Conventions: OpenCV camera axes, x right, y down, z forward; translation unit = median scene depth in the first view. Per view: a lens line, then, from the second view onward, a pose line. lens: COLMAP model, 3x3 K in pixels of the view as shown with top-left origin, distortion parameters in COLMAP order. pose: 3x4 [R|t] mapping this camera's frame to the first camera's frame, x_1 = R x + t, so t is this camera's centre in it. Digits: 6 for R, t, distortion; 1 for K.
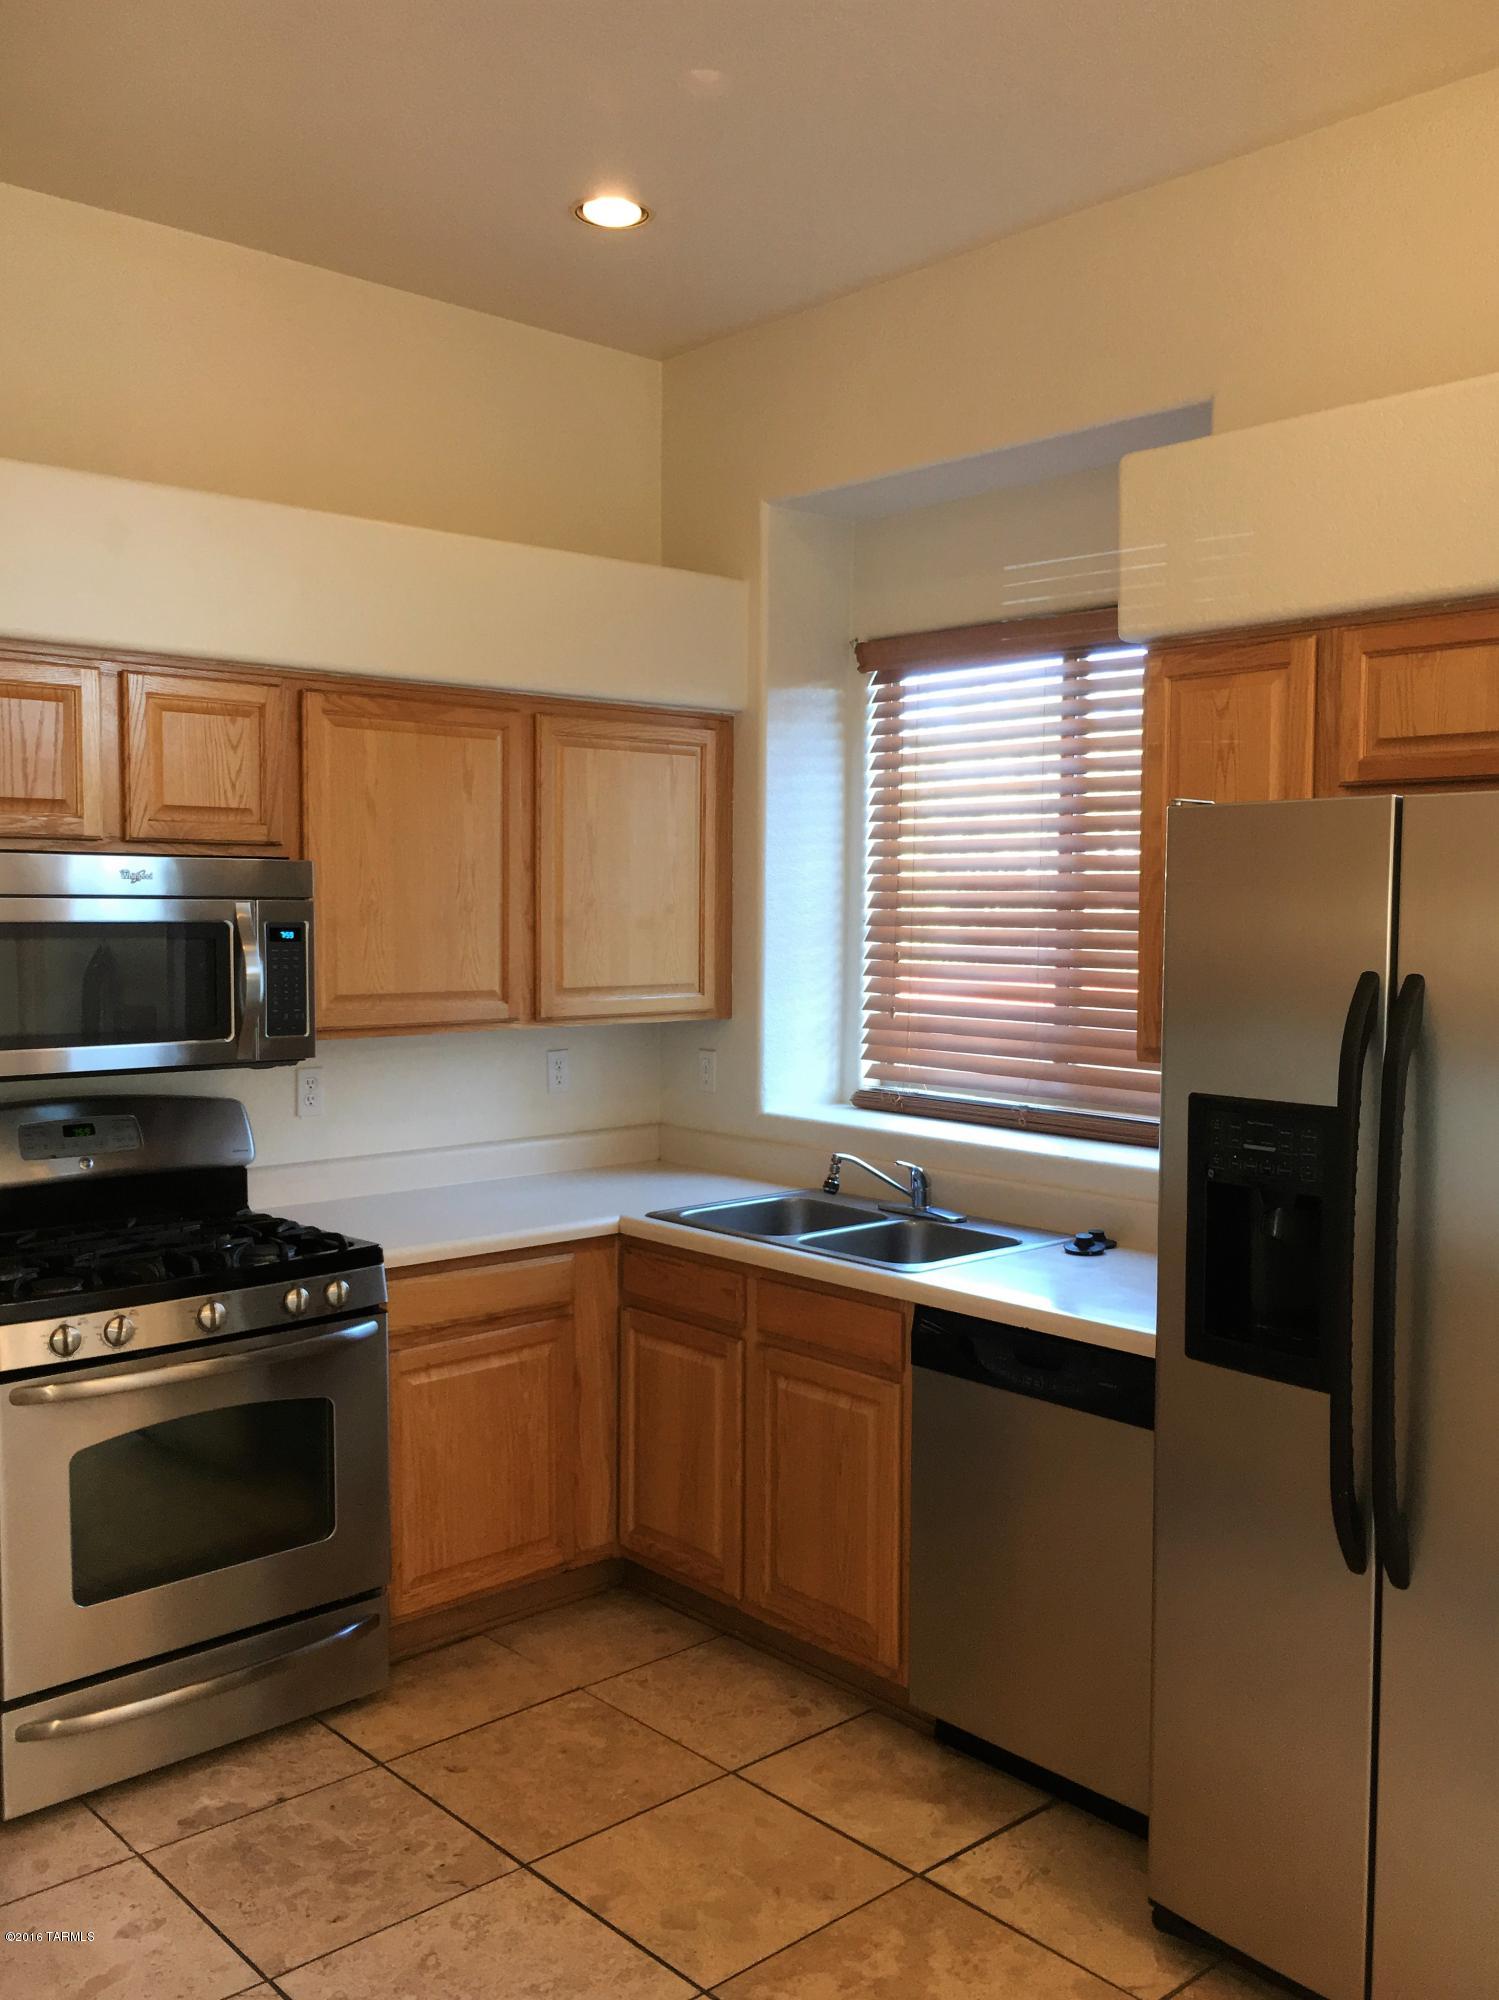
lens RADIAL K [[1760.3, 0, 753.9], [0, 1760.3, 1016.7], [0, 0, 1]] dist [0.096177, -0.130685]
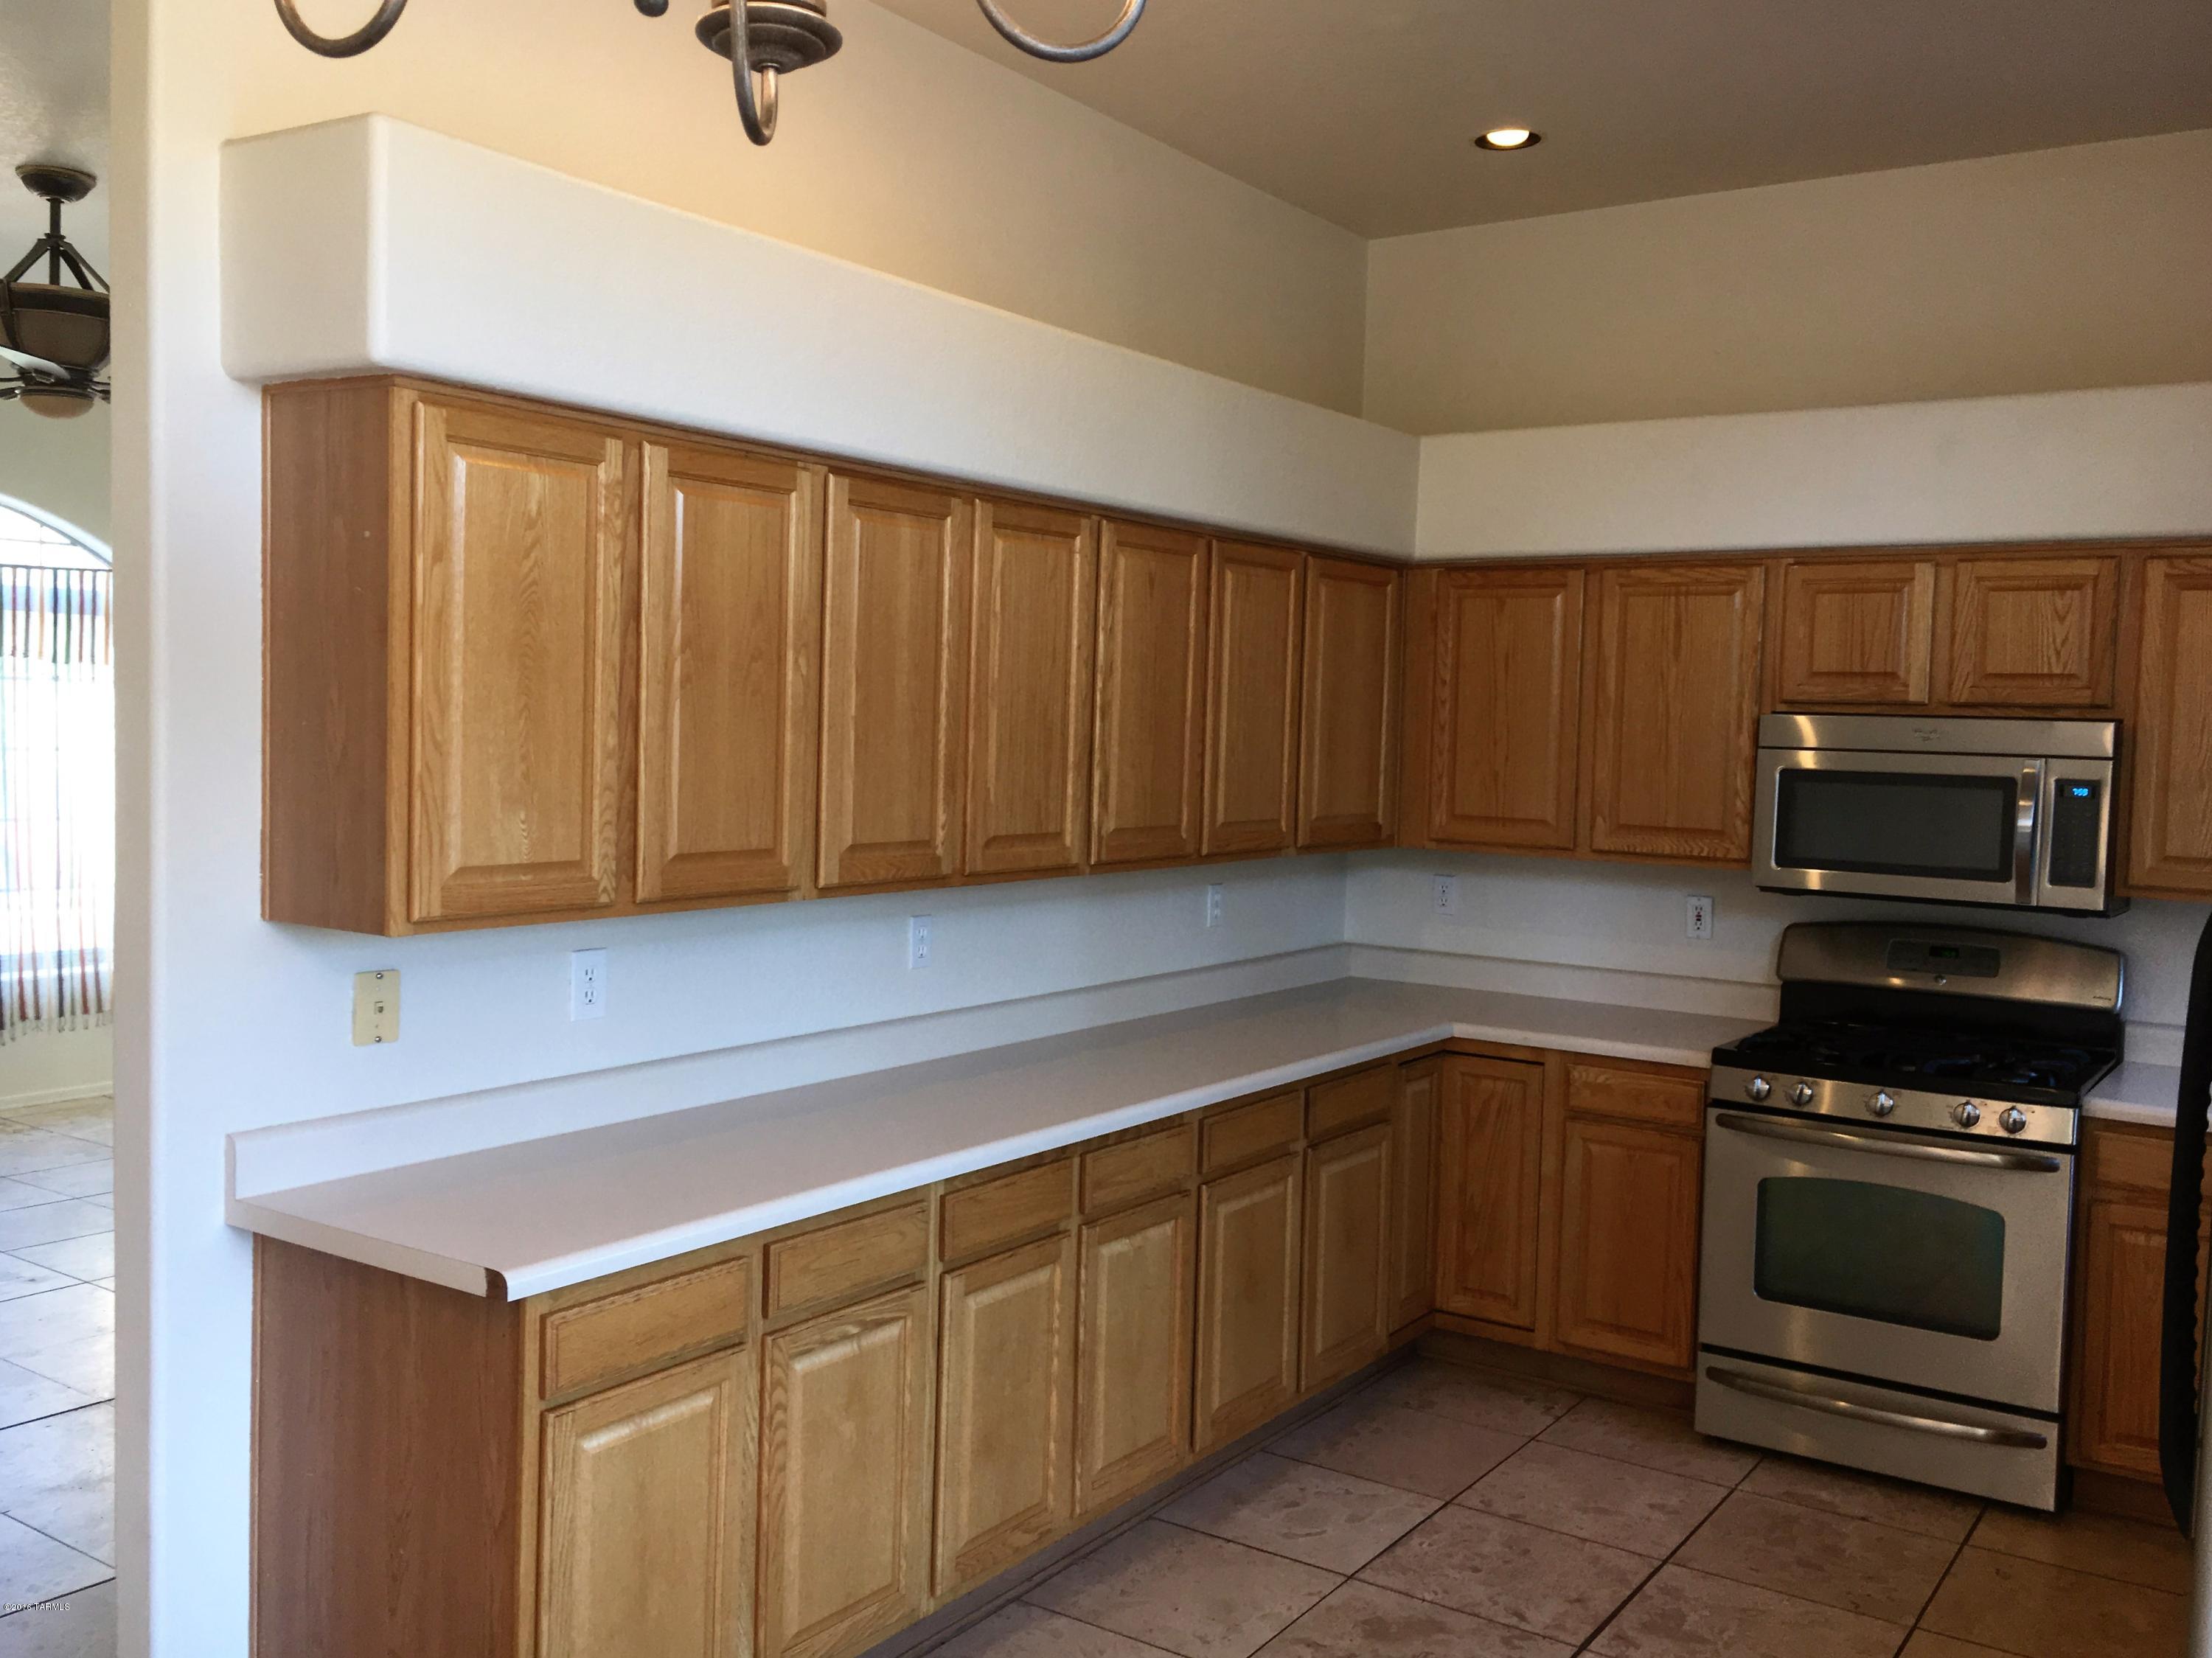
lens RADIAL K [[1986.3, 0, 1106.0], [0, 1986.3, 829.0], [0, 0, 1]] dist [0.090299, -0.122380]
pose [[0.237658, 0.058257, -0.969600, 0.748490], [-0.091264, 0.995123, 0.037421, -0.015256], [0.967052, 0.079596, 0.241816, 0.138553]]
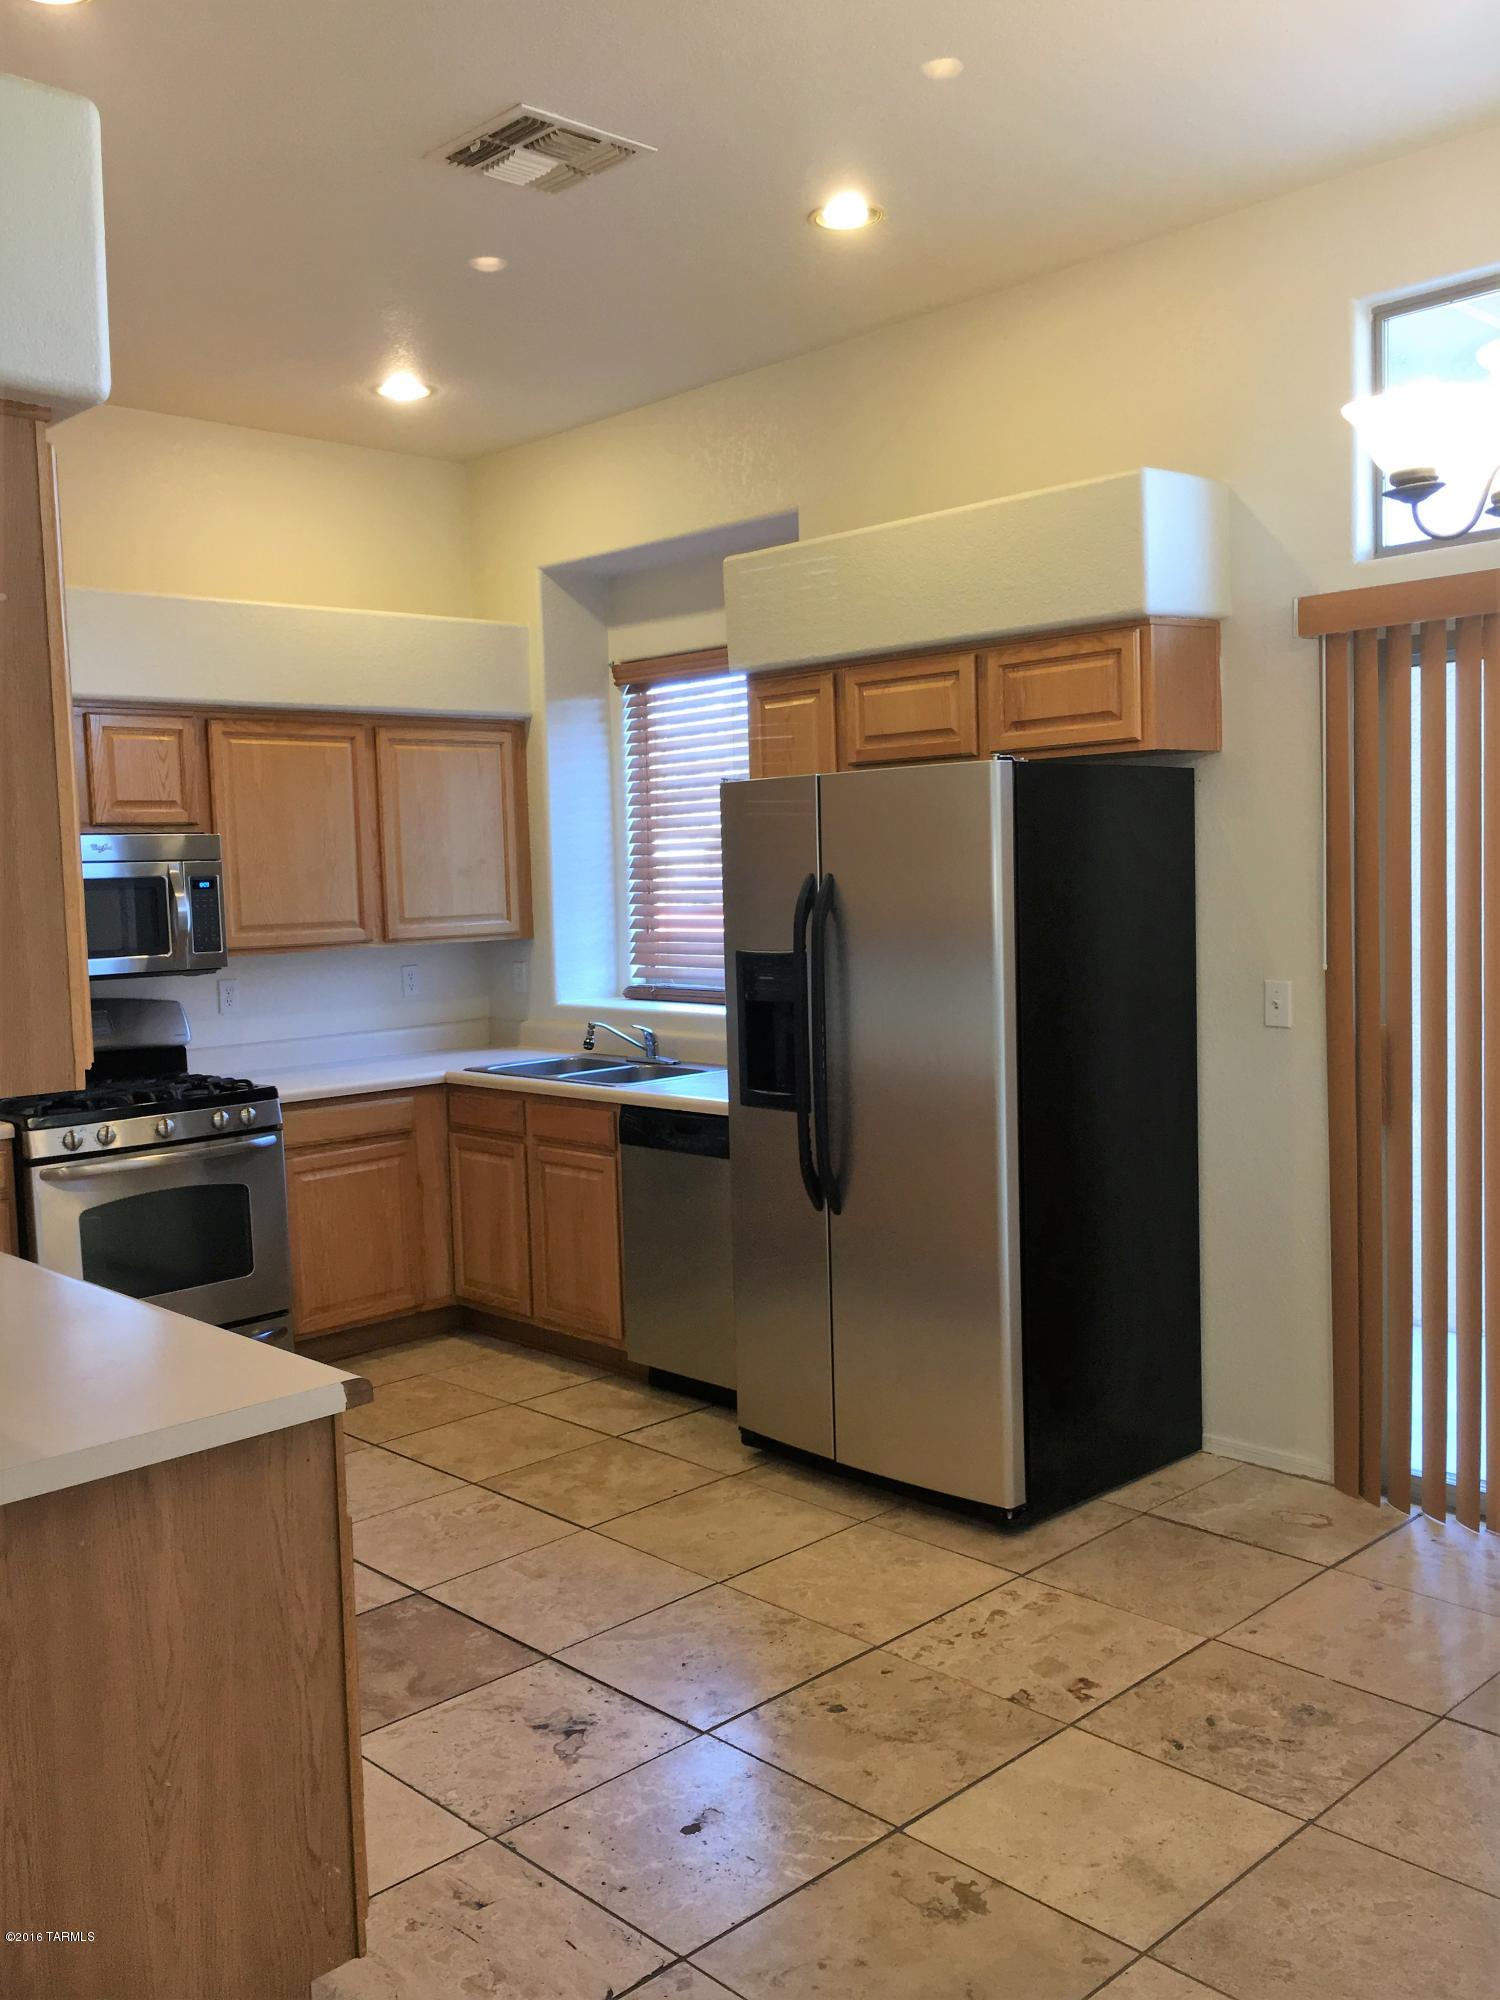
lens RADIAL K [[1760.3, 0, 754.4], [0, 1760.3, 1016.7], [0, 0, 1]] dist [0.096177, -0.130685]
pose [[0.998939, -0.039277, 0.024049, 0.155496], [0.038794, 0.999043, 0.020223, 0.051606], [-0.024820, -0.019268, 0.999506, -0.497230]]
